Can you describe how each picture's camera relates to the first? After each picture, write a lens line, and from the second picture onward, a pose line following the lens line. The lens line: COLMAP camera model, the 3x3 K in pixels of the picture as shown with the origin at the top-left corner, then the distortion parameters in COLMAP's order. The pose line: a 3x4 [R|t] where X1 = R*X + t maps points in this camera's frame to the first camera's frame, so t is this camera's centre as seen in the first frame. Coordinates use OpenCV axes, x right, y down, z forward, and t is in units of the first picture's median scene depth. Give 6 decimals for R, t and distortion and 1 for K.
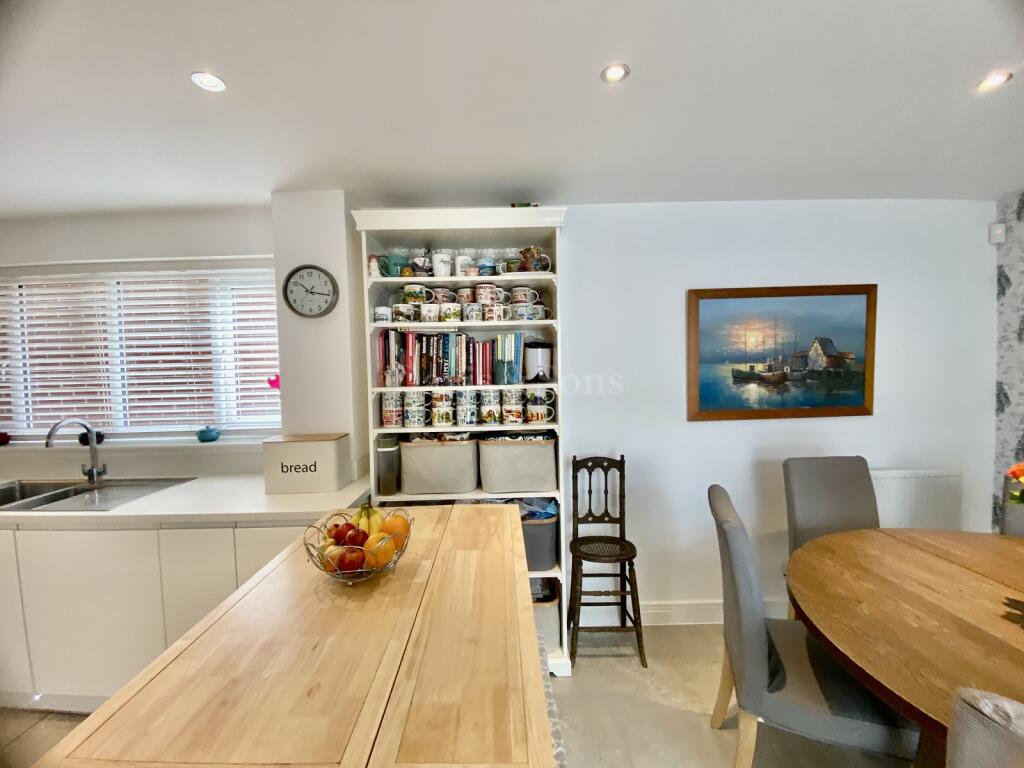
lens RADIAL K [[445.6, 0, 512.0], [0, 445.6, 384.0], [0, 0, 1]] dist [0.000447, -0.000160]
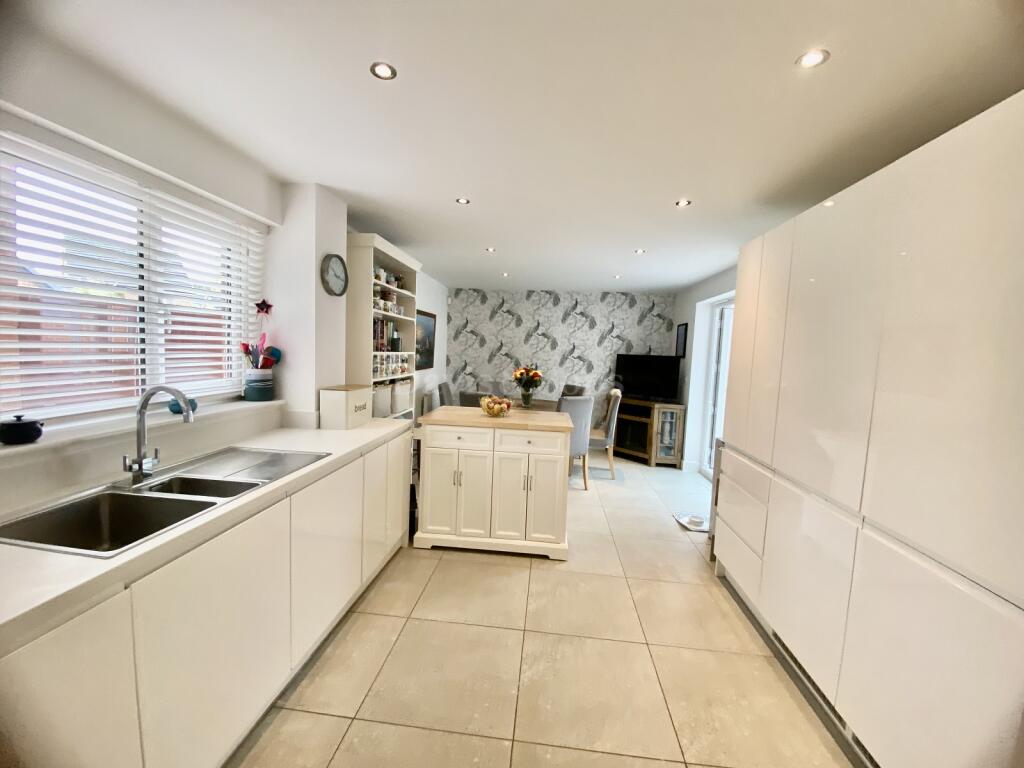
lens RADIAL K [[416.8, 0, 508.2], [0, 416.8, 380.9], [0, 0, 1]] dist [0.048010, -0.033950]
pose [[0.121654, -0.044268, 0.991585, -1.584782], [0.001139, 0.999011, 0.044460, 0.045234], [-0.992572, -0.004280, 0.121584, 0.342839]]
